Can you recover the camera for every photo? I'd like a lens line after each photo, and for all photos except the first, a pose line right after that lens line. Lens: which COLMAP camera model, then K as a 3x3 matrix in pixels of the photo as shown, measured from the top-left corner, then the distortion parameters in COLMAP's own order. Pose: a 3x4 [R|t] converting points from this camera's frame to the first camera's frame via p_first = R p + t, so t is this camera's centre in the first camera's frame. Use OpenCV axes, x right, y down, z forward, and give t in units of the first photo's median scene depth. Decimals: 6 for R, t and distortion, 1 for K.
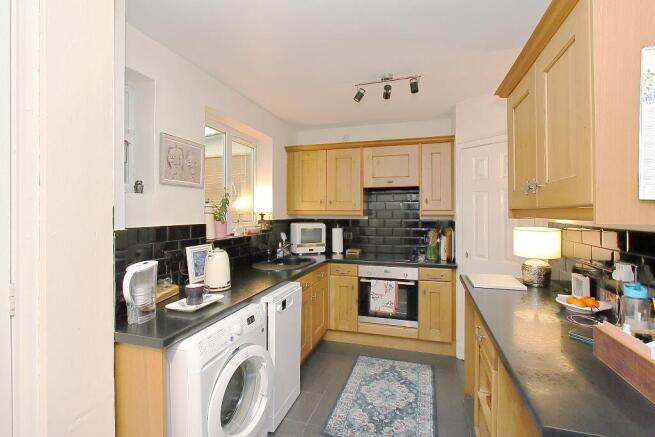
lens RADIAL K [[313.8, 0, 327.0], [0, 313.8, 215.3], [0, 0, 1]] dist [-0.004255, -0.000589]
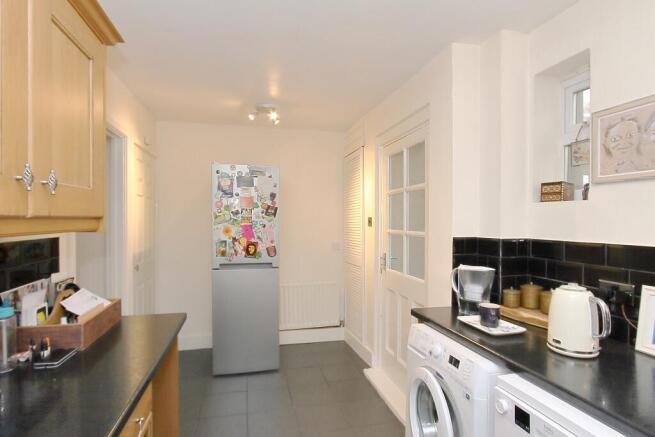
lens RADIAL K [[359.4, 0, 326.9], [0, 359.4, 219.3], [0, 0, 1]] dist [-0.001013, -0.000133]
pose [[-0.851847, -0.009713, -0.523701, 0.414148], [-0.013282, 0.999907, 0.003059, -0.013454], [0.523623, 0.009562, -0.851897, 1.338739]]
